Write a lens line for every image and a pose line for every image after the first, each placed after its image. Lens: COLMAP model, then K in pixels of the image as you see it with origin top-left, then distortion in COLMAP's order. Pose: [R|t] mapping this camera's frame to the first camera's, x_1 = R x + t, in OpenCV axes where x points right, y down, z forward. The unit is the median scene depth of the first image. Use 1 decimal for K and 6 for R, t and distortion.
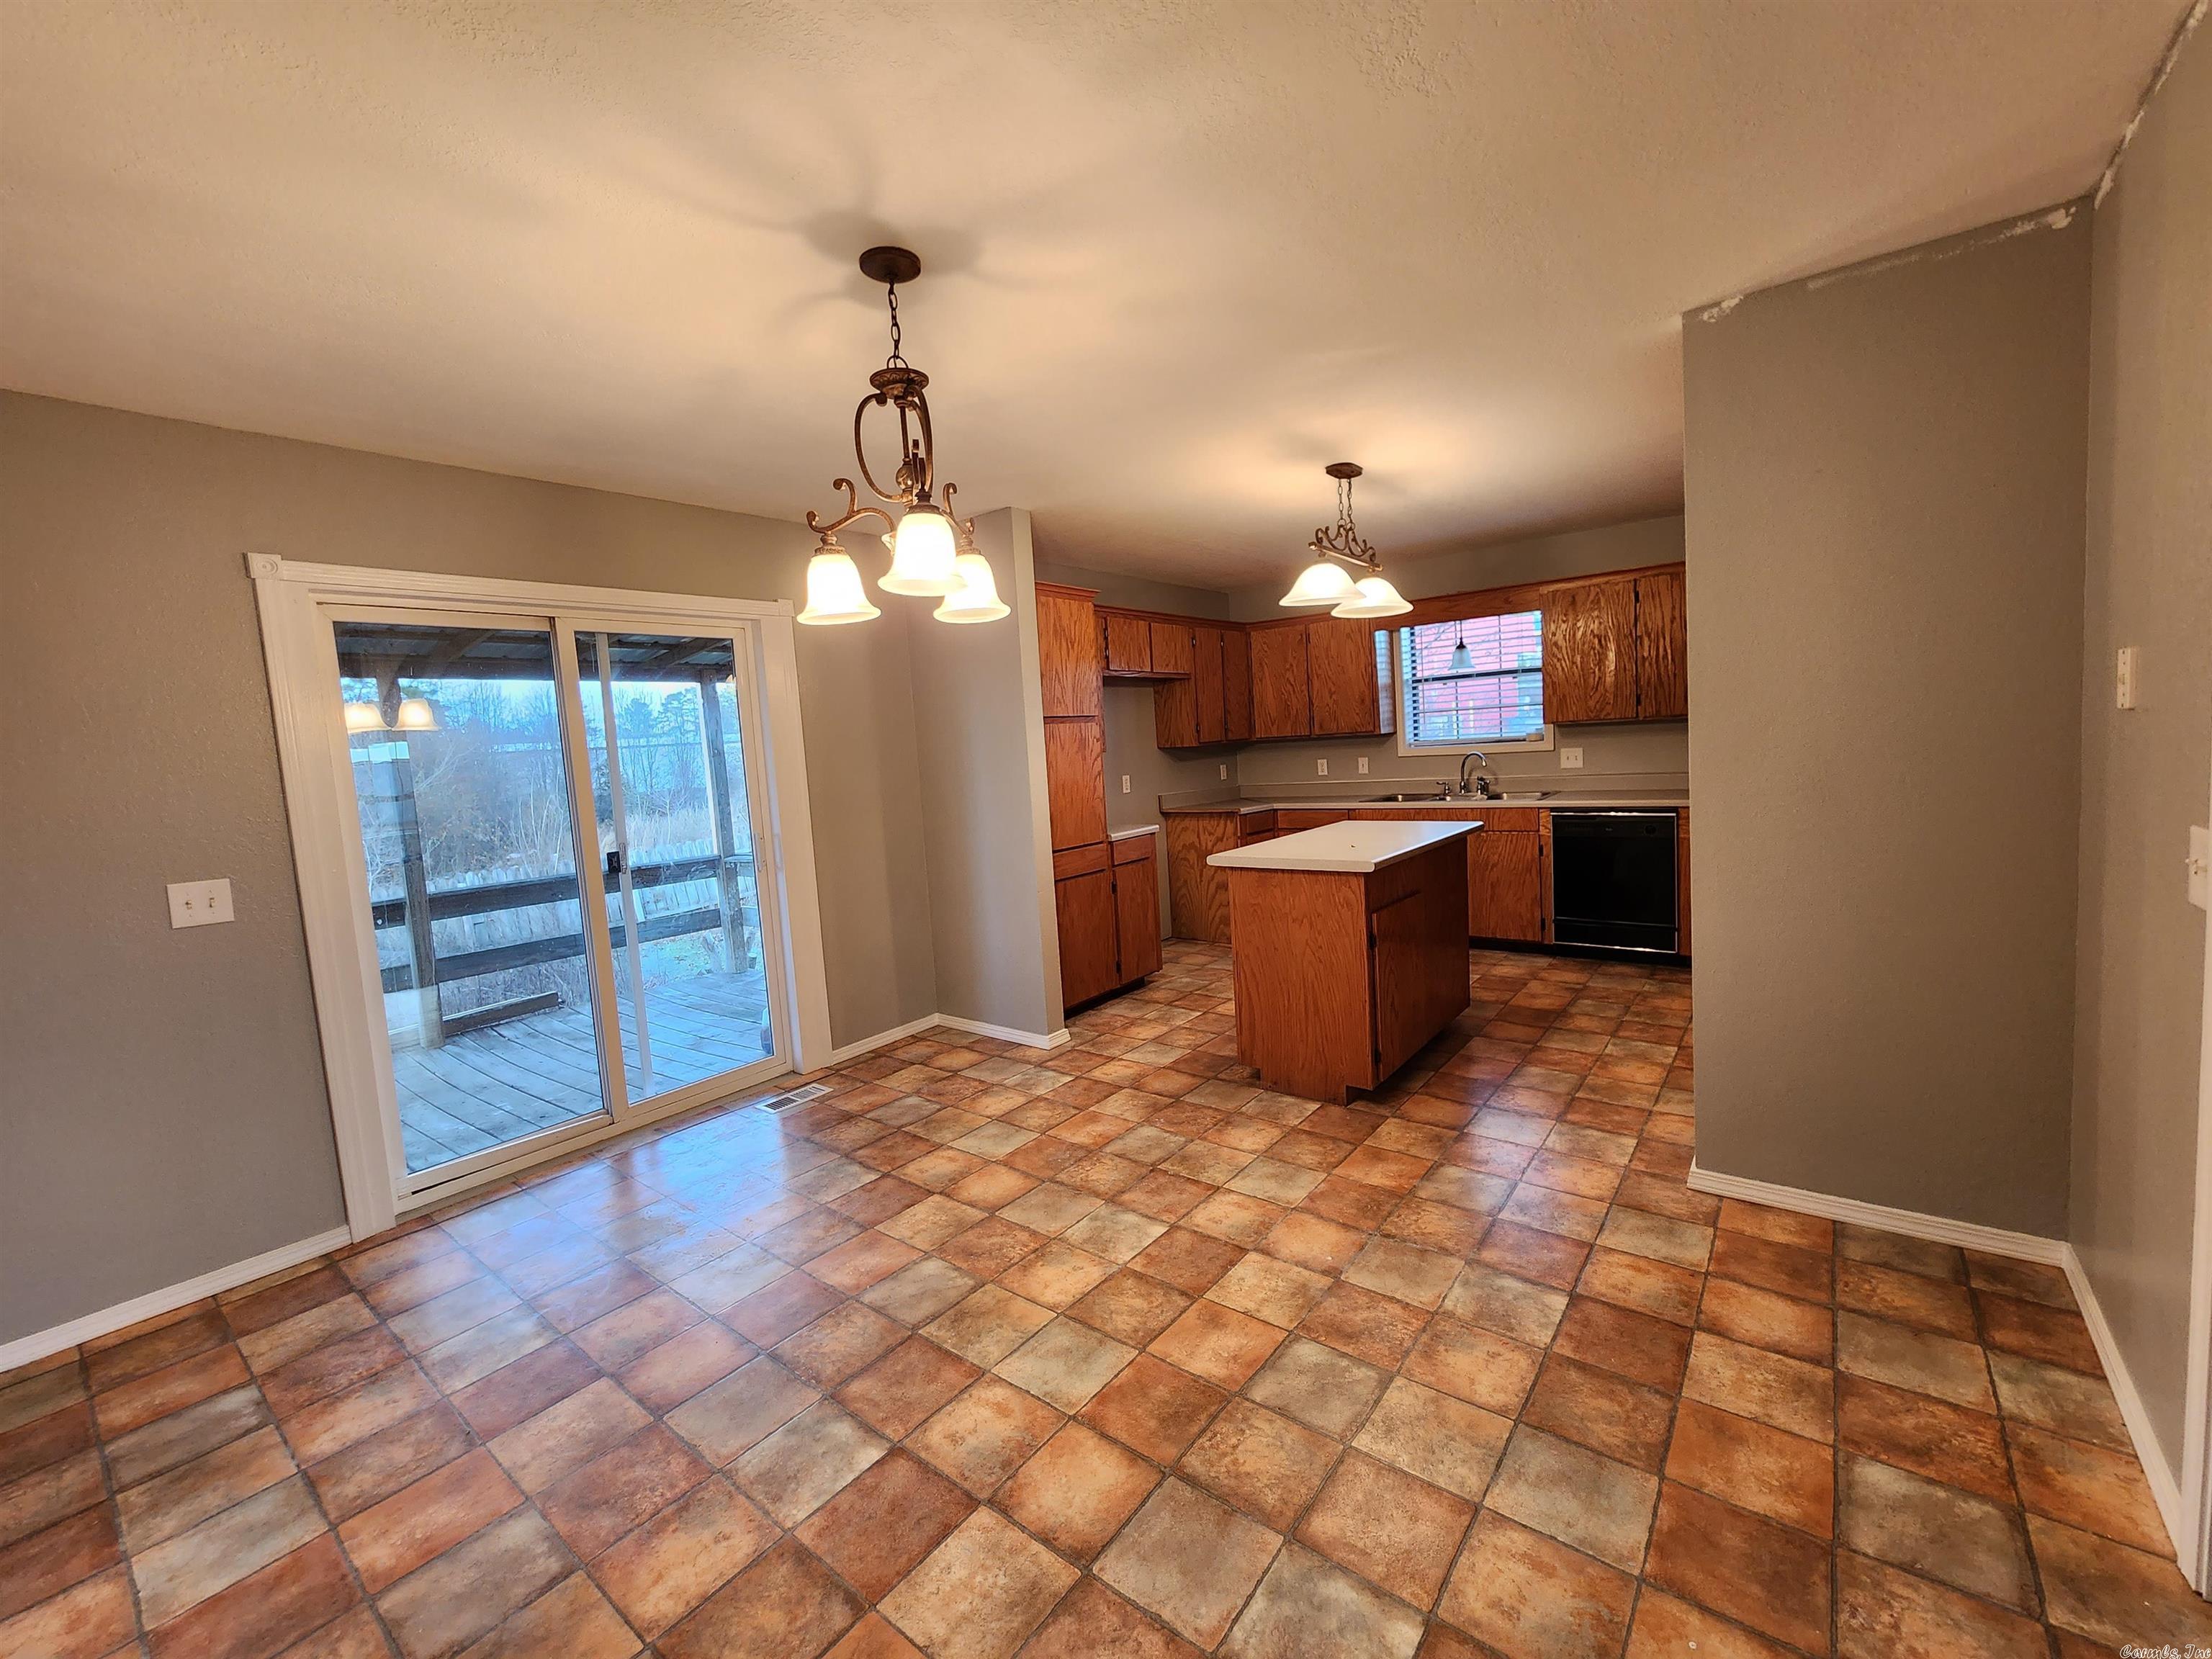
lens RADIAL K [[915.2, 0, 1108.5], [0, 915.2, 823.0], [0, 0, 1]] dist [-0.003101, 0.001465]
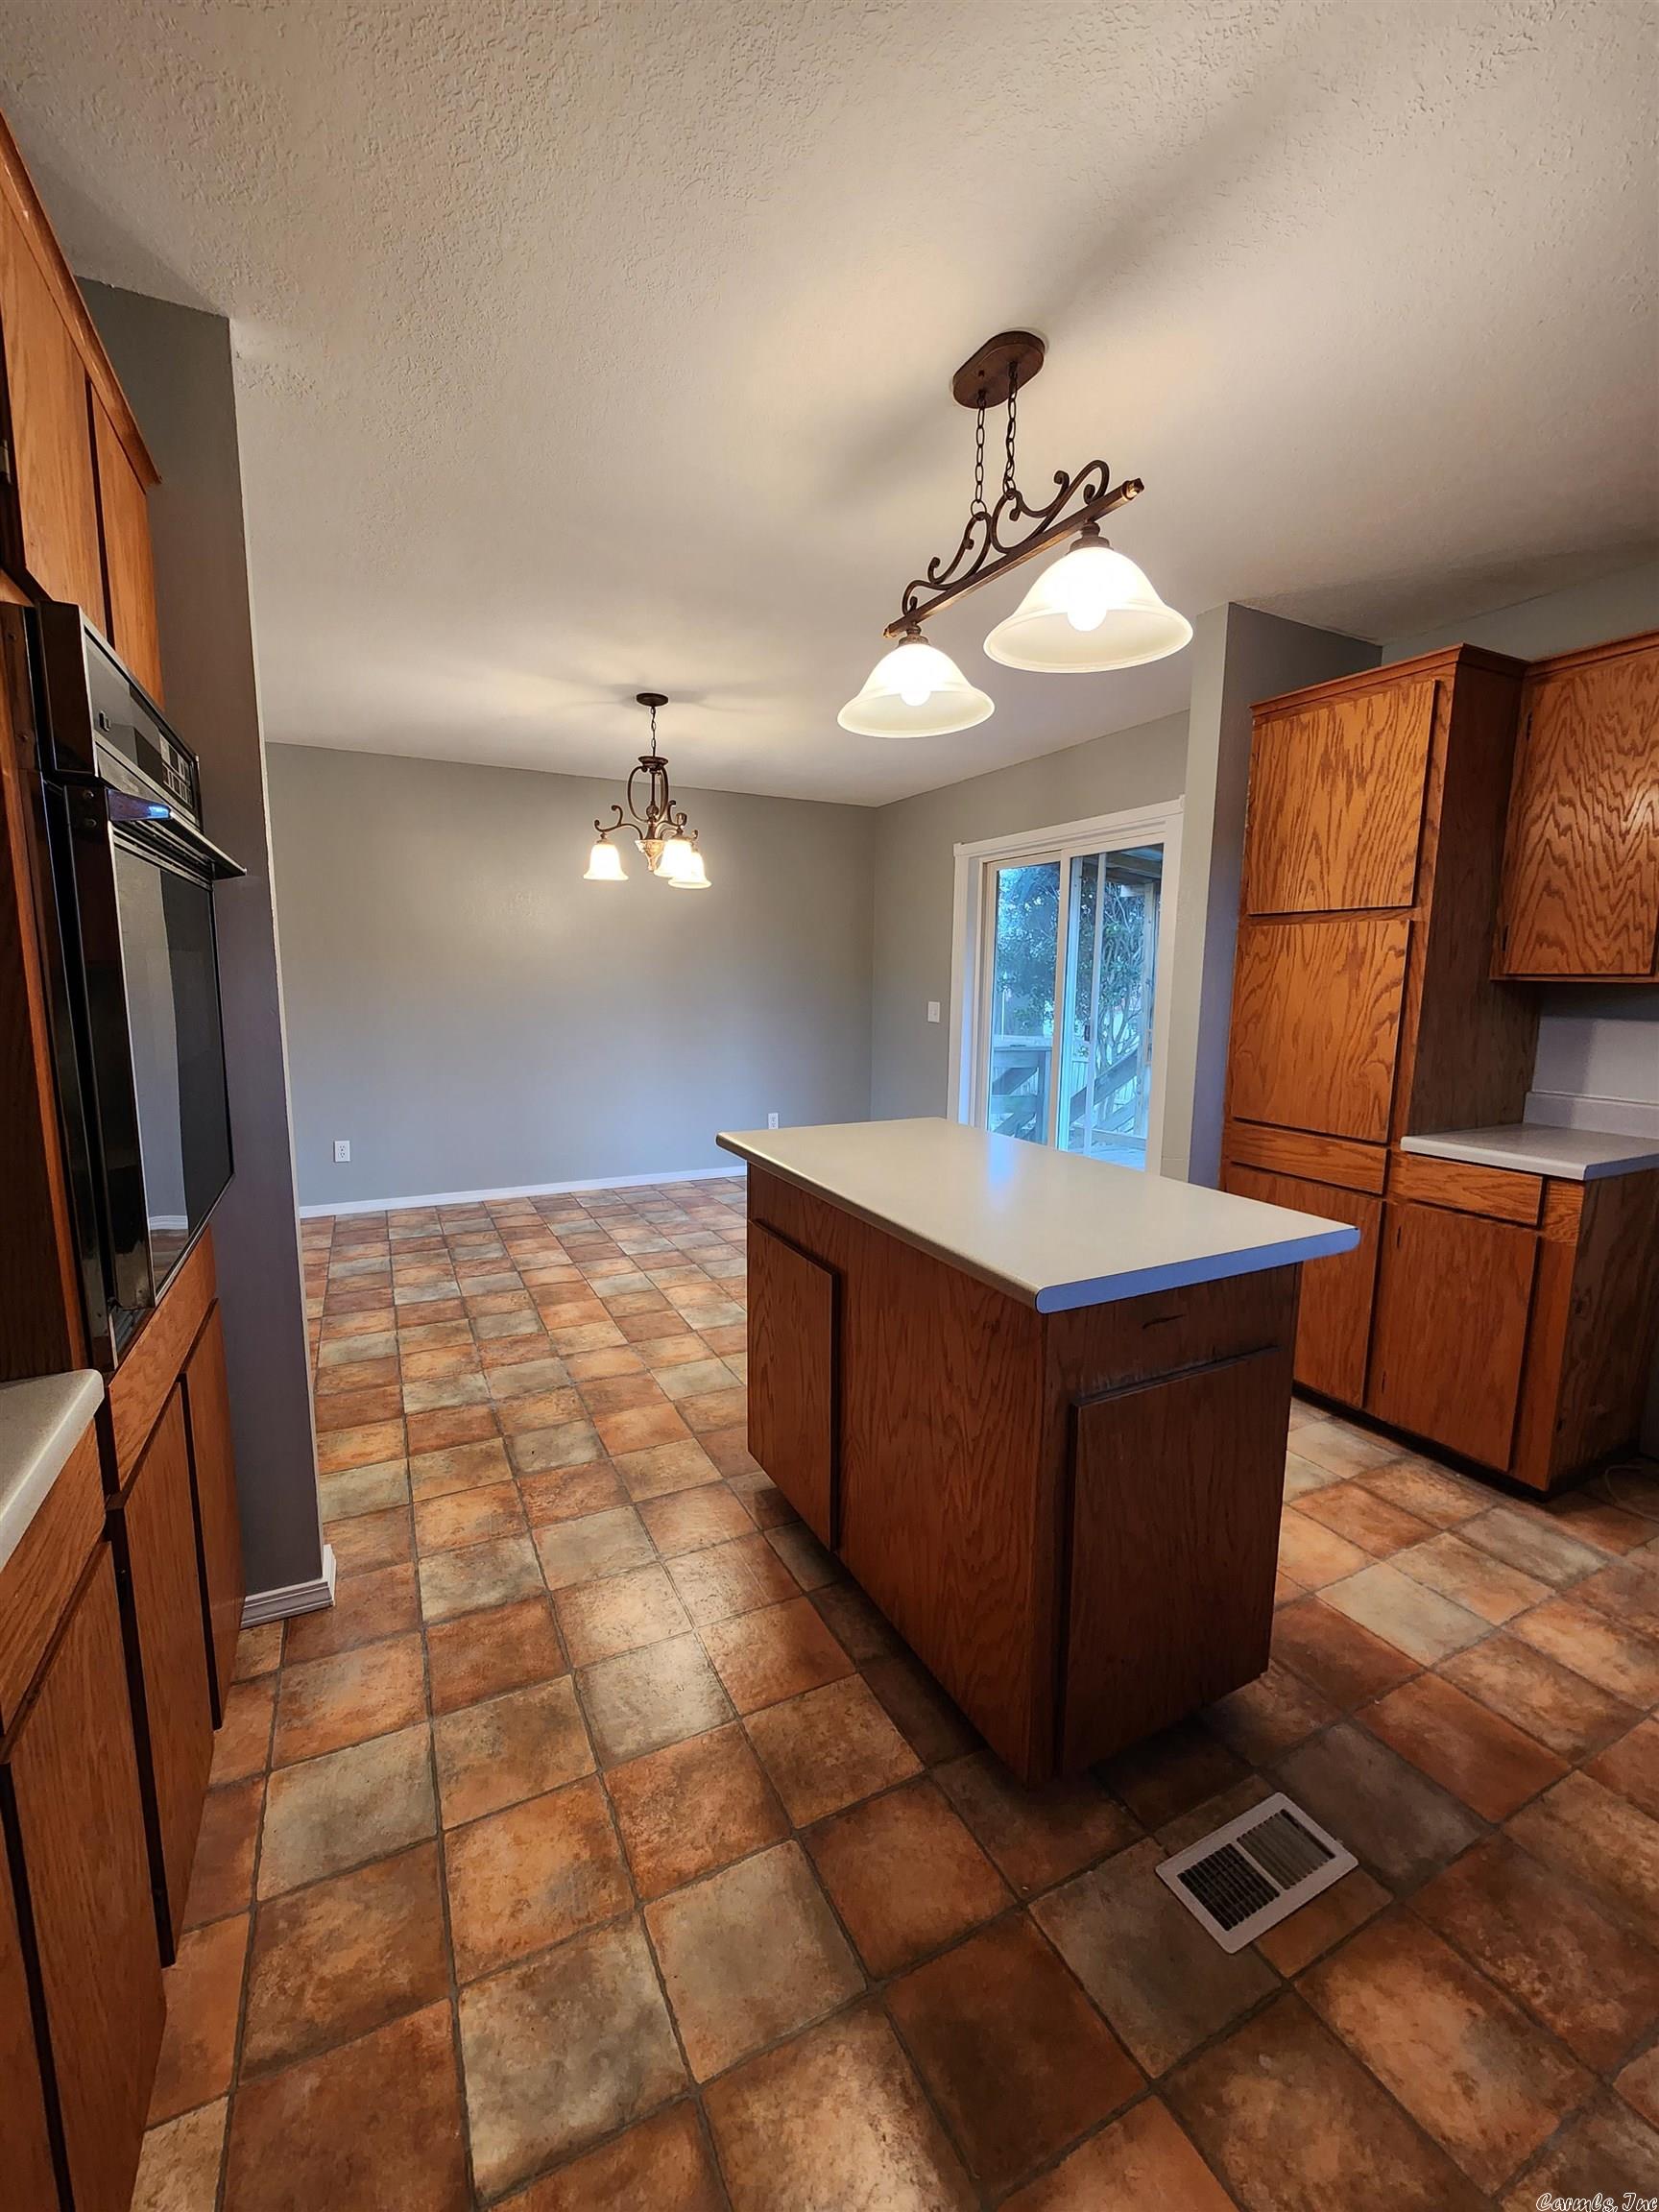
lens RADIAL K [[915.2, 0, 833.7], [0, 915.2, 1111.9], [0, 0, 1]] dist [-0.003101, 0.001465]
pose [[-0.422716, 0.190570, -0.885999, 1.200862], [-0.069170, 0.968005, 0.241210, -0.209215], [0.903619, 0.163248, -0.396009, 1.827855]]
